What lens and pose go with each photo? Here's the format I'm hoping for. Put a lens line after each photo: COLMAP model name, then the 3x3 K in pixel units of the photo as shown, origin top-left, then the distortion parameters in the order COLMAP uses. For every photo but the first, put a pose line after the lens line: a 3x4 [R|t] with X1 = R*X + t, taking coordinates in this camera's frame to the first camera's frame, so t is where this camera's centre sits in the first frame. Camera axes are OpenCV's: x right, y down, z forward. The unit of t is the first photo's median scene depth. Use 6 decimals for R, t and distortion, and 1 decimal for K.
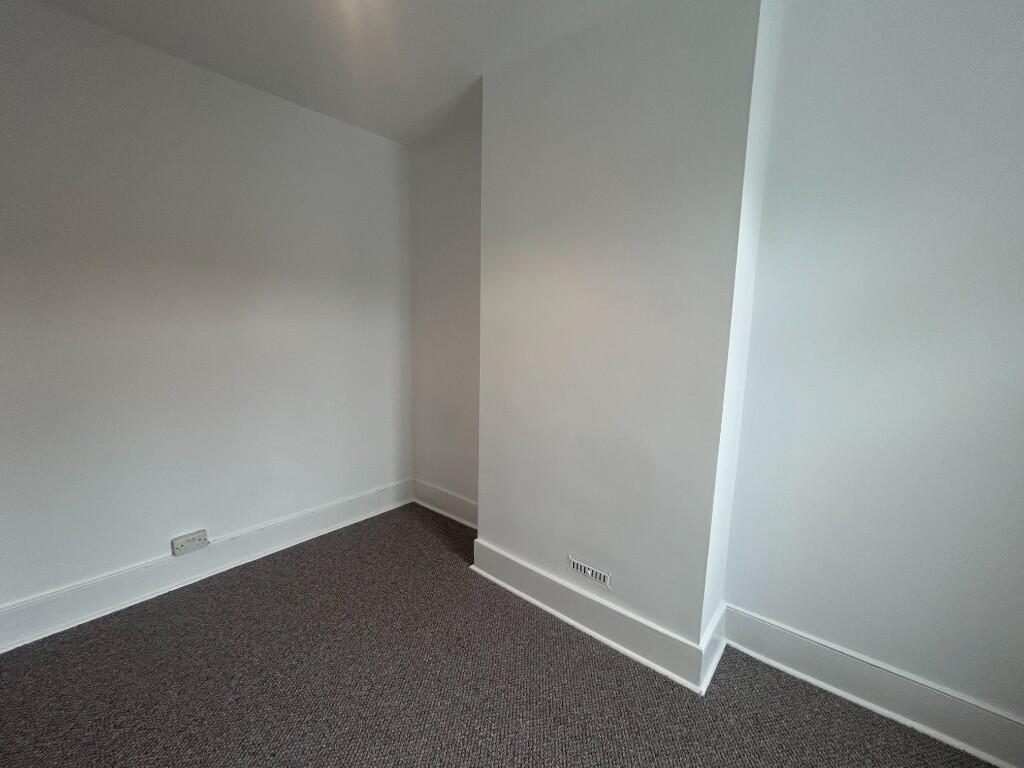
lens RADIAL K [[415.0, 0, 512.0], [0, 415.0, 384.0], [0, 0, 1]] dist [-0.002494, 0.000845]
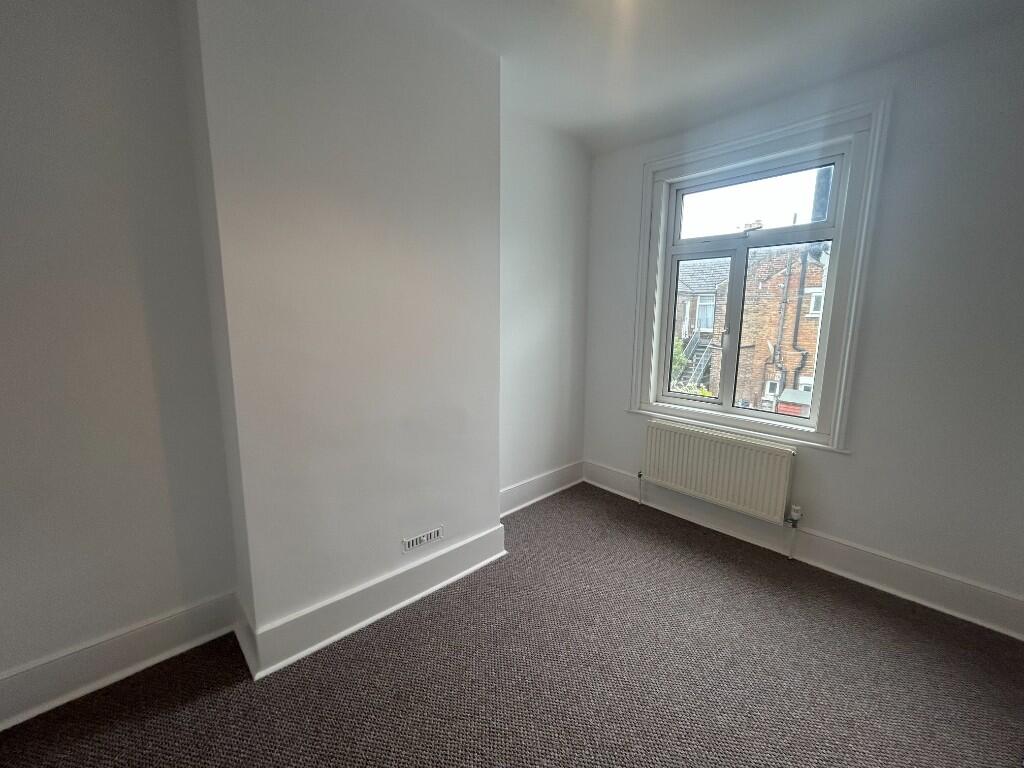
lens RADIAL K [[415.0, 0, 512.0], [0, 415.0, 384.0], [0, 0, 1]] dist [-0.002494, 0.000845]
pose [[0.128978, -0.179690, 0.975231, -0.733969], [0.132083, 0.977796, 0.162694, -0.076590], [-0.982812, 0.107827, 0.149848, 0.562460]]
